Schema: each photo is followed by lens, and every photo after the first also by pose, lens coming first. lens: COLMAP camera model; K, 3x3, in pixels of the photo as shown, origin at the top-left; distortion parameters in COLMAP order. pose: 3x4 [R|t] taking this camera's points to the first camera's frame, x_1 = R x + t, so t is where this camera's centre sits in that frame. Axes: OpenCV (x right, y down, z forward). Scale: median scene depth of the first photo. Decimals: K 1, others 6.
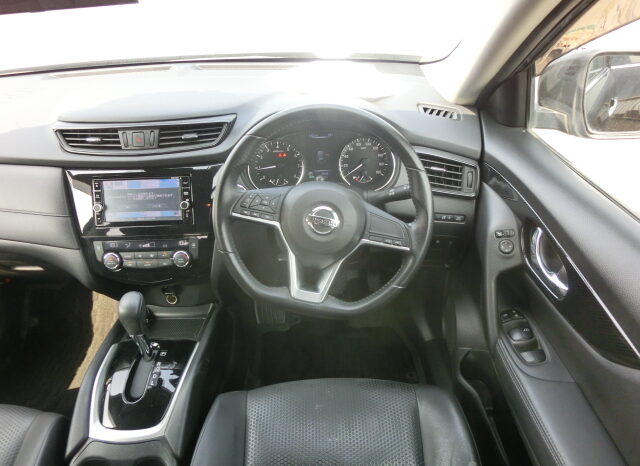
lens RADIAL K [[455.4, 0, 317.8], [0, 455.4, 231.0], [0, 0, 1]] dist [-0.045699, 0.029501]
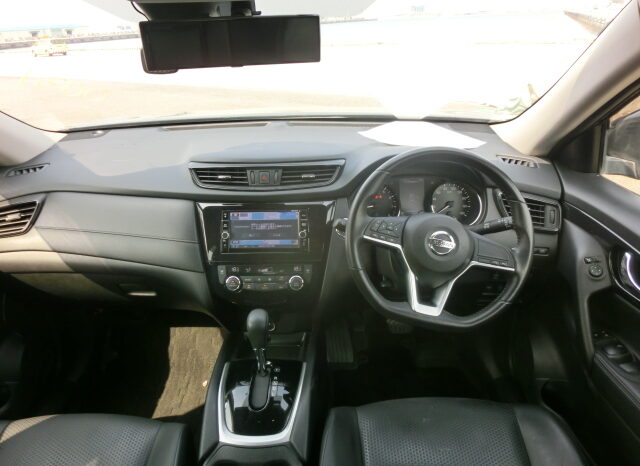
lens RADIAL K [[455.4, 0, 316.3], [0, 455.4, 227.9], [0, 0, 1]] dist [-0.045699, 0.029501]
pose [[0.999737, 0.019099, -0.012696, -0.245798], [-0.020887, 0.986885, -0.160070, 0.109329], [0.009473, 0.160294, 0.987024, -0.131094]]
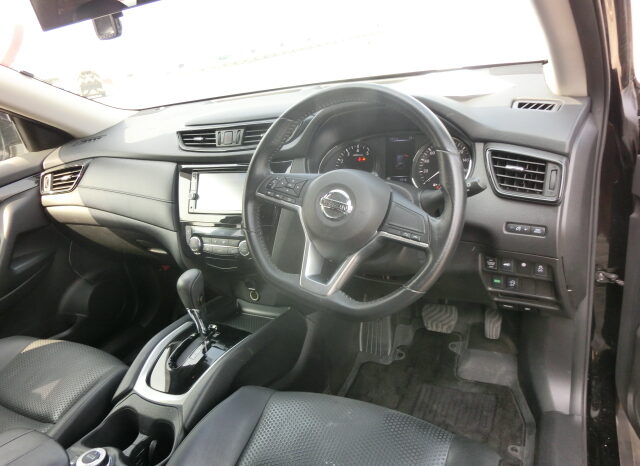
lens RADIAL K [[455.4, 0, 317.4], [0, 455.4, 232.2], [0, 0, 1]] dist [-0.045699, 0.029501]
pose [[0.876760, 0.081595, -0.473955, 0.350458], [-0.144564, 0.984639, -0.097913, 0.106485], [0.458685, 0.154363, 0.875088, 0.151609]]
